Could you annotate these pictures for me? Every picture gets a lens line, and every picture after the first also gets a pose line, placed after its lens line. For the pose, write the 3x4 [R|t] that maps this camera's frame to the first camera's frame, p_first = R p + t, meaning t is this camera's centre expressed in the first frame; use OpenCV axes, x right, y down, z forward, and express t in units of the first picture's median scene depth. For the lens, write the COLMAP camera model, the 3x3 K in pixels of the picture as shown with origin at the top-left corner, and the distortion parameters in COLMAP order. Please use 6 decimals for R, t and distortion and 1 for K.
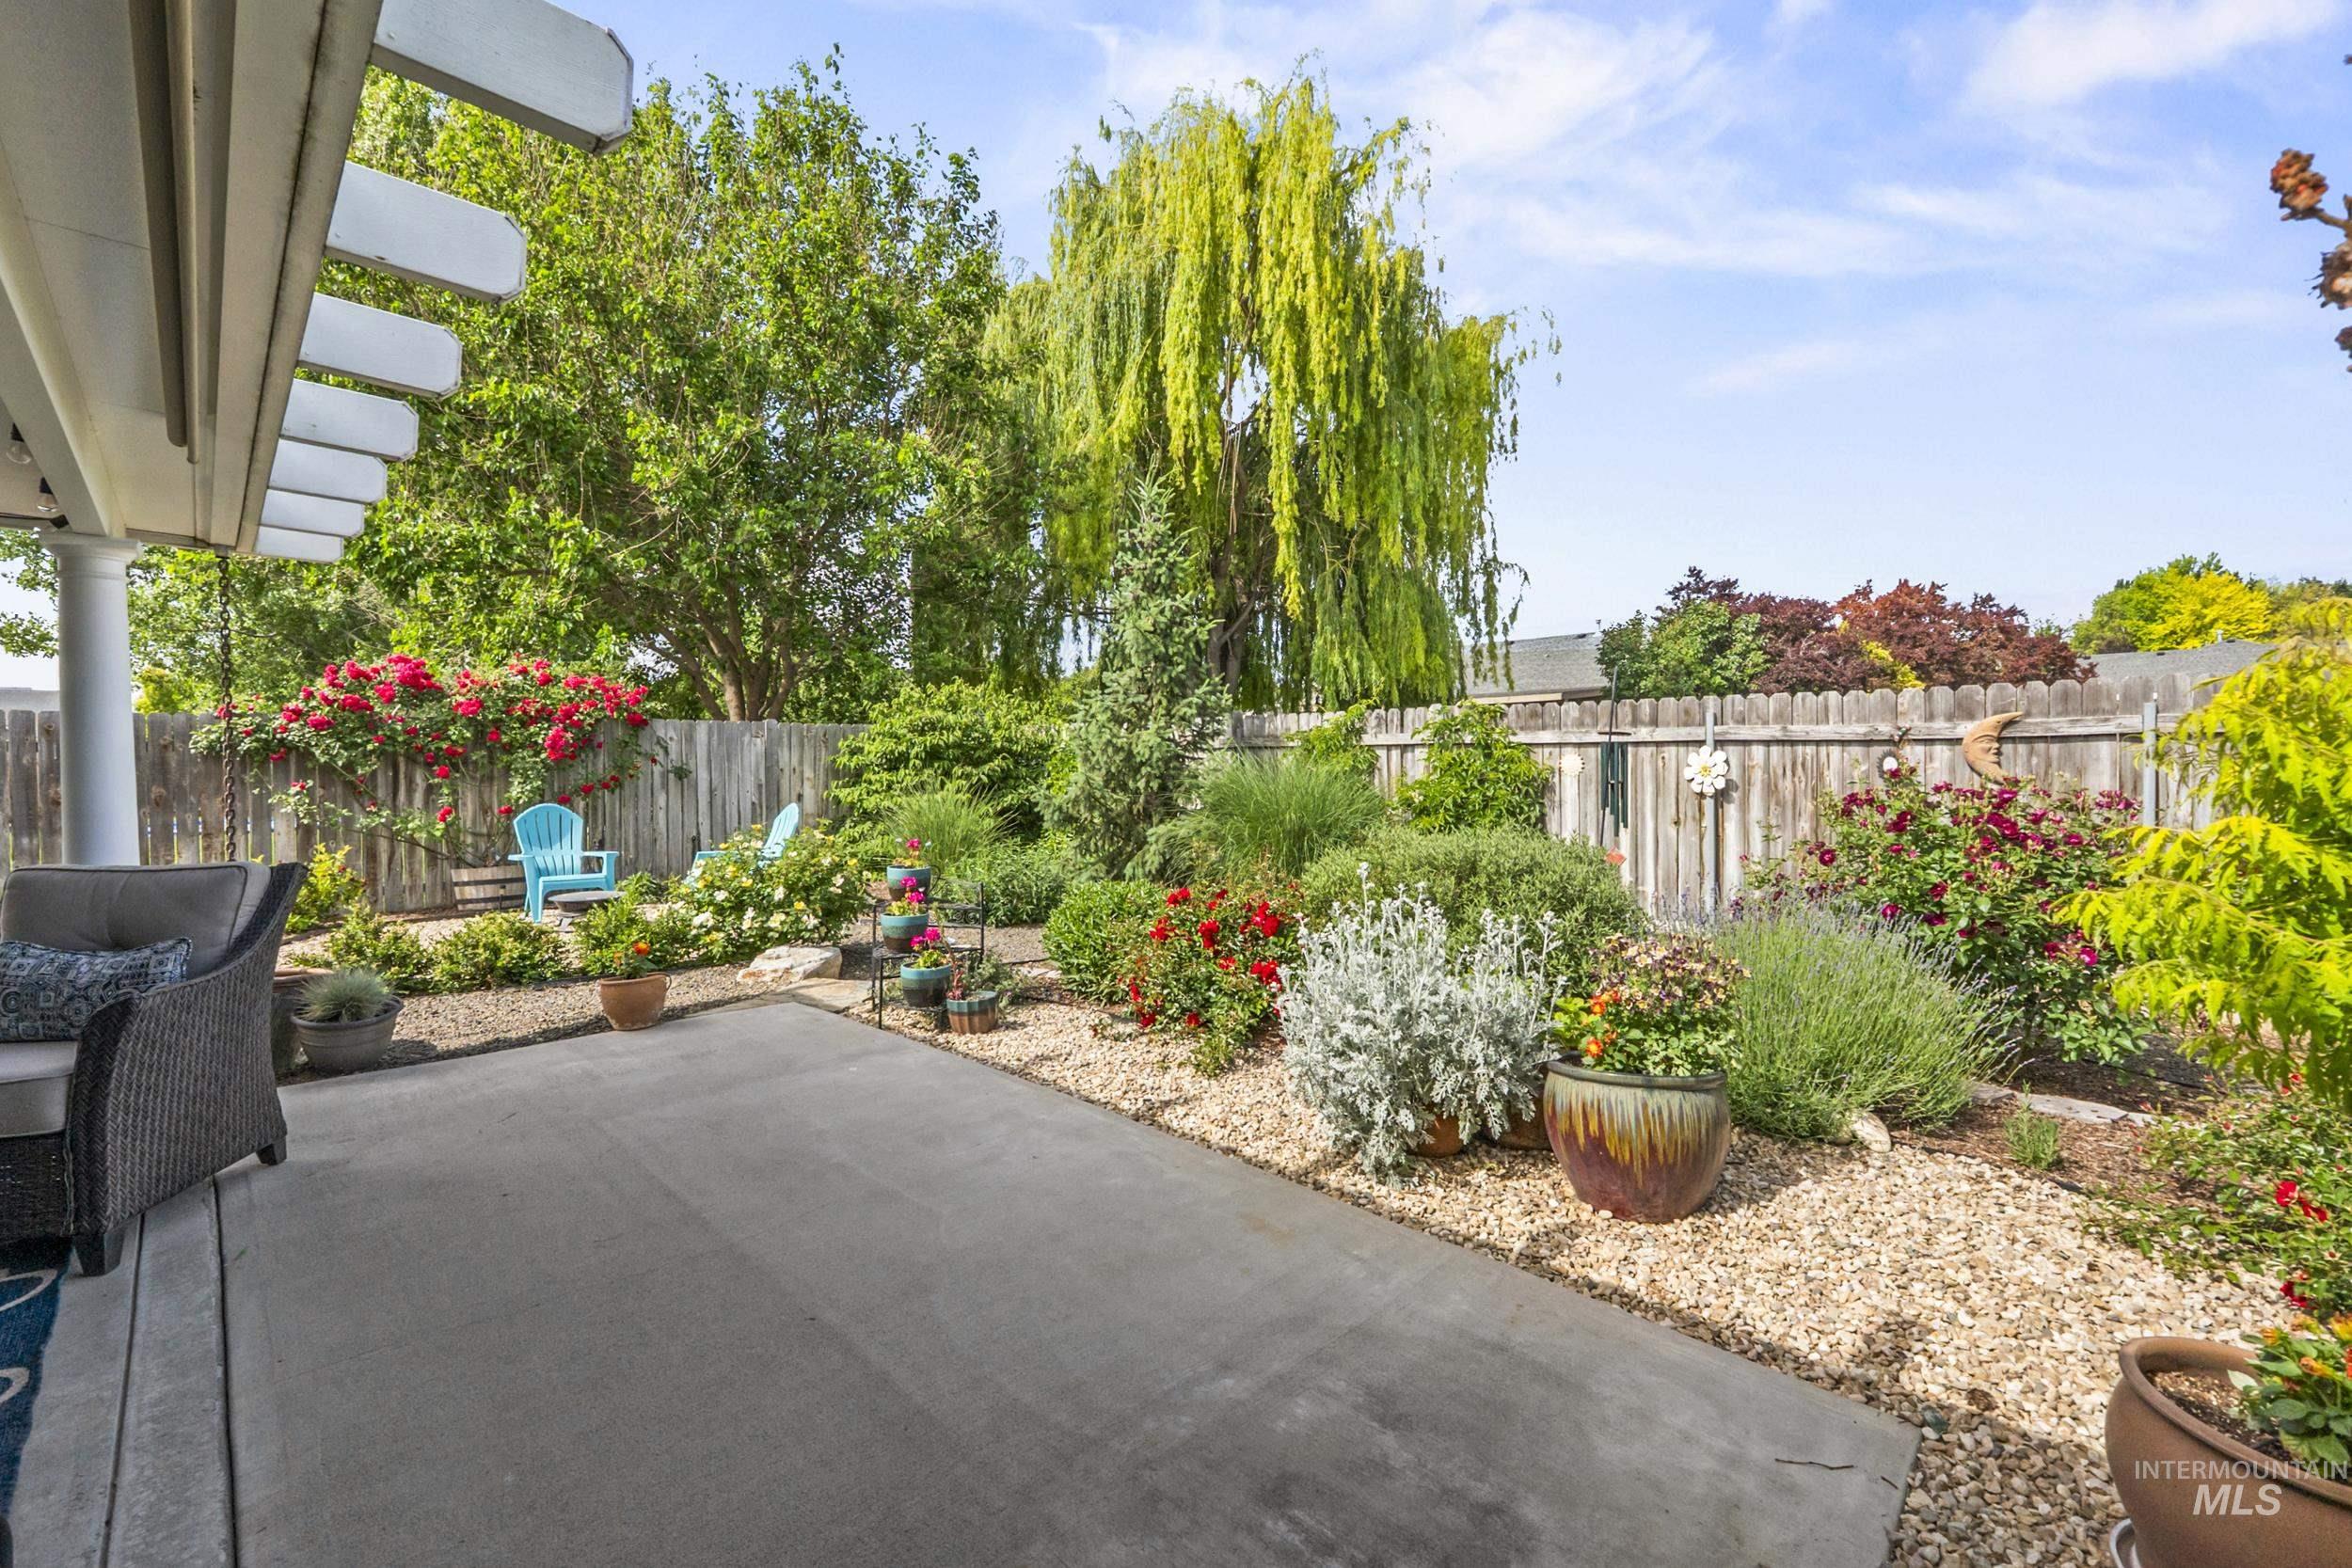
lens RADIAL K [[1014.1, 0, 1185.7], [0, 1014.1, 774.0], [0, 0, 1]] dist [-0.011587, -0.000414]
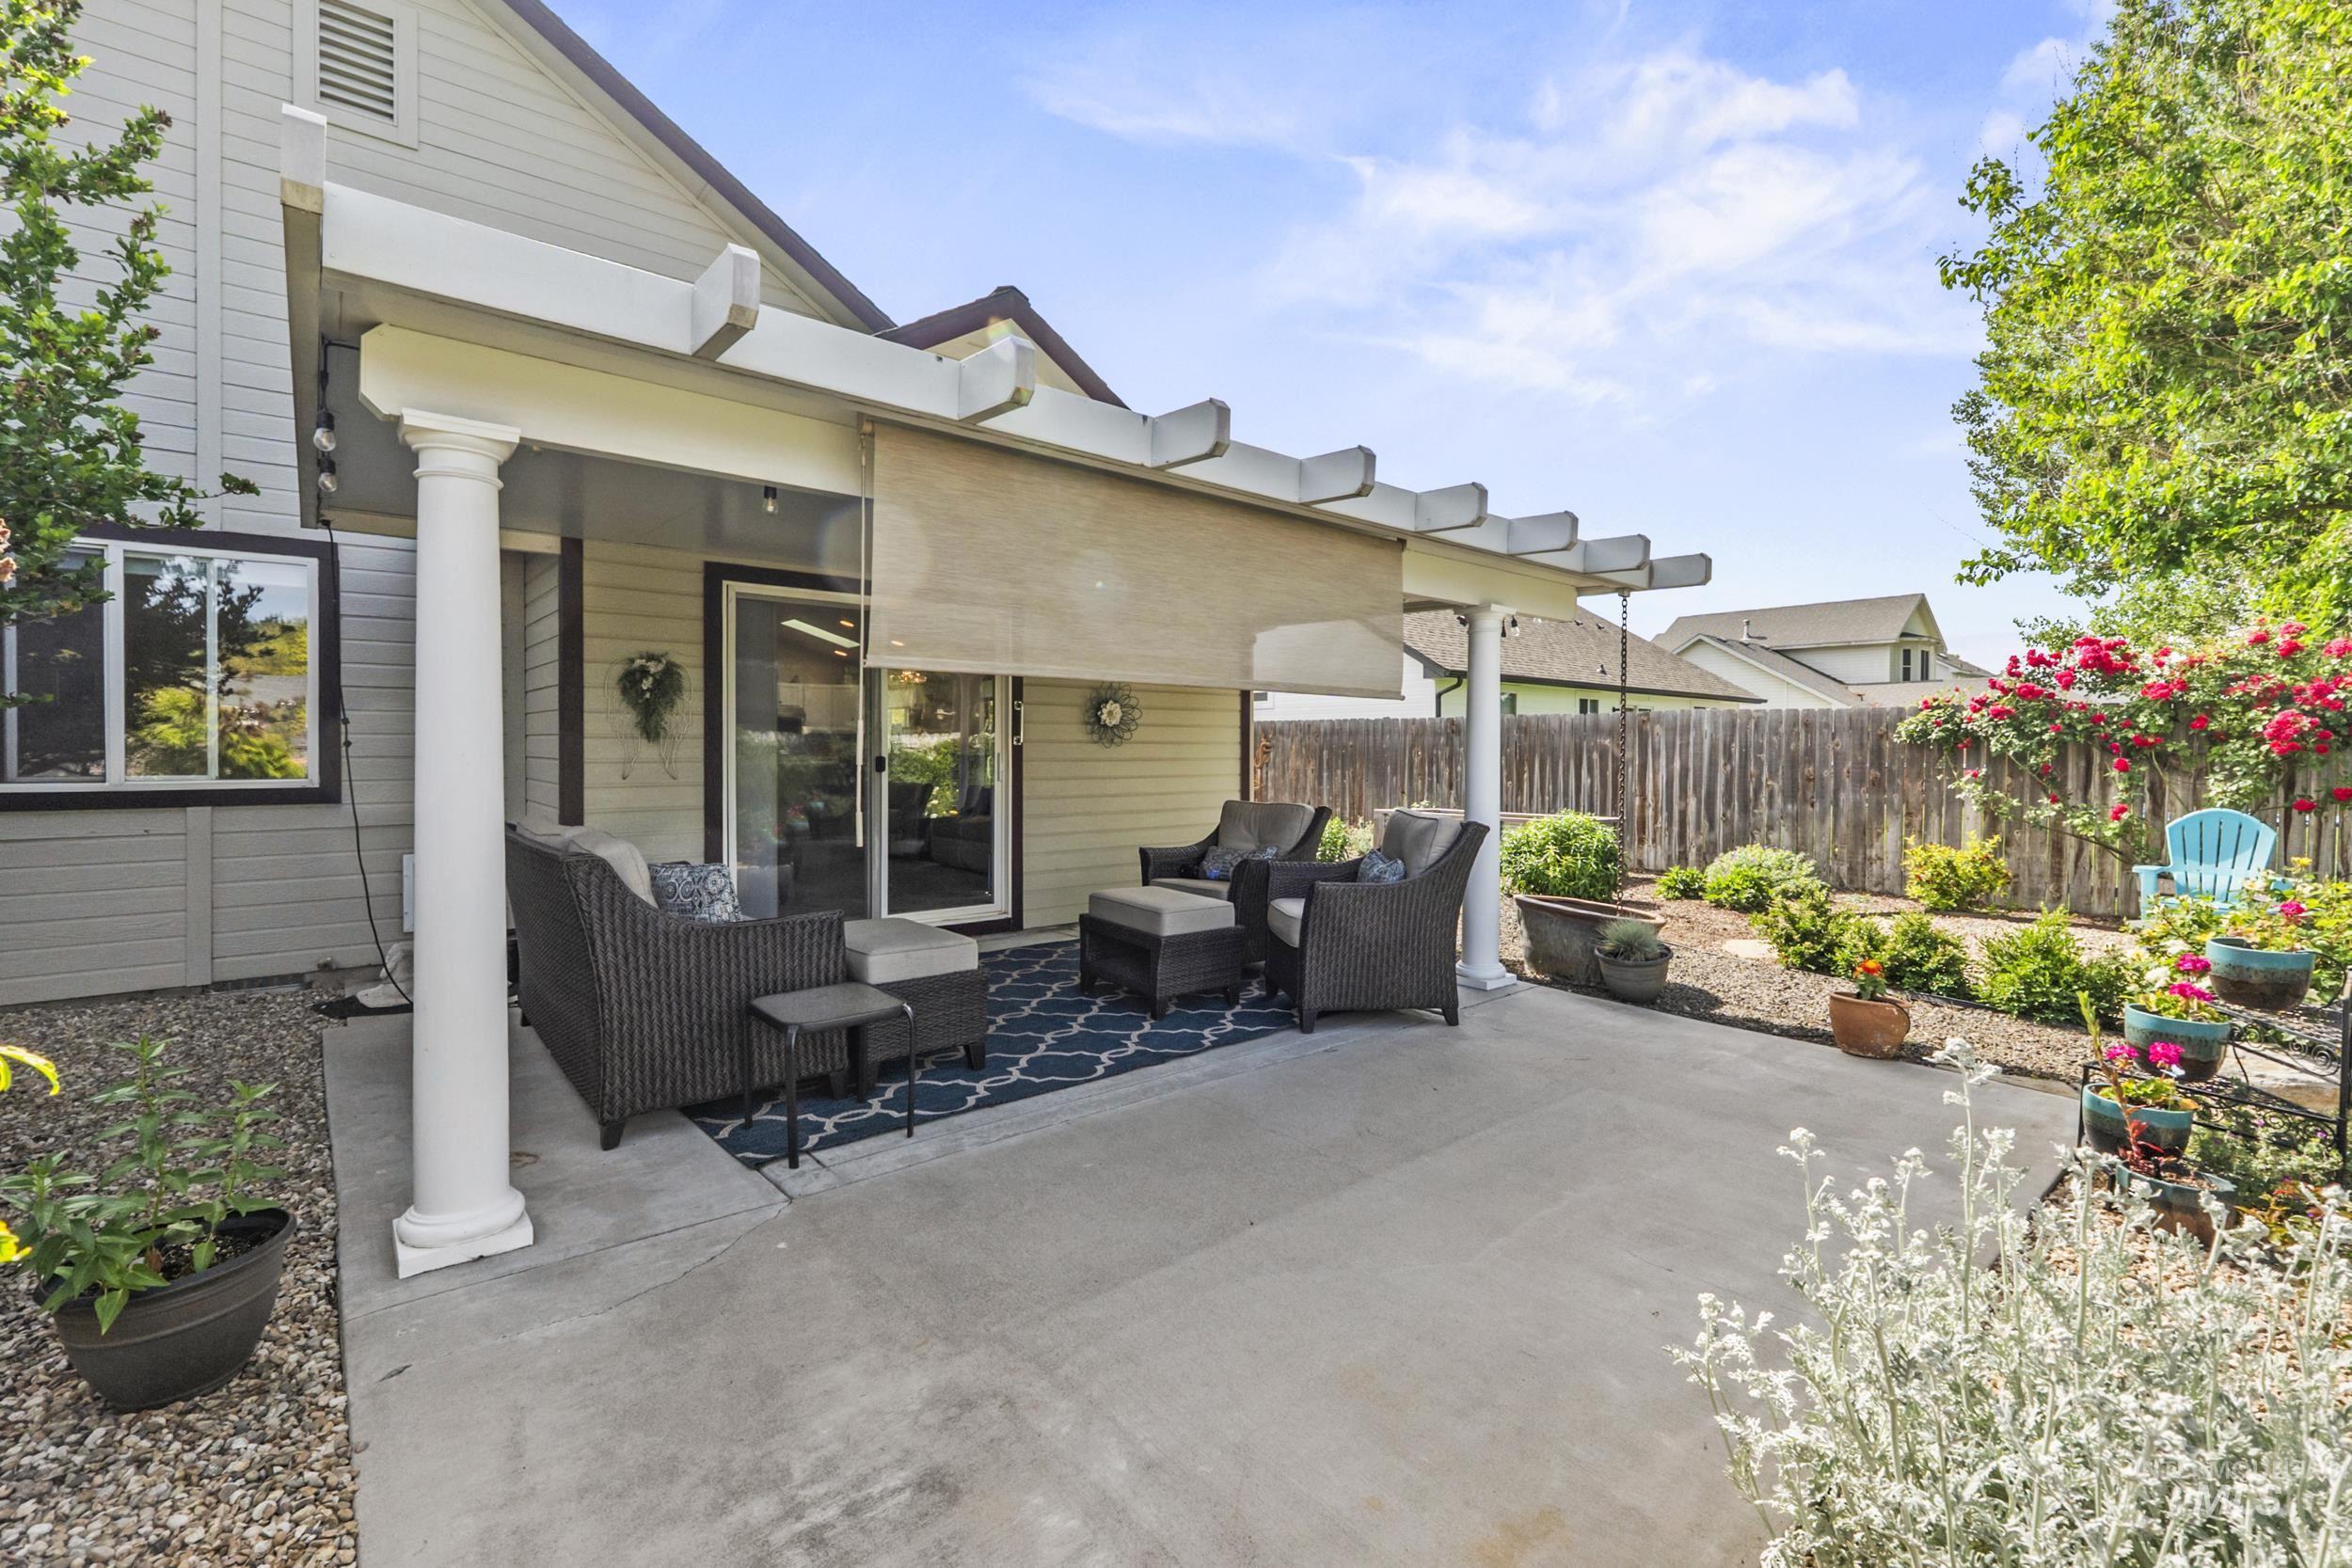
lens RADIAL K [[1014.1, 0, 1185.7], [0, 1014.1, 774.0], [0, 0, 1]] dist [-0.011587, -0.000414]
pose [[-0.062152, 0.038329, -0.997330, 0.204339], [-0.025128, 0.998885, 0.039955, -0.008888], [0.997750, 0.027544, -0.061120, 0.249615]]
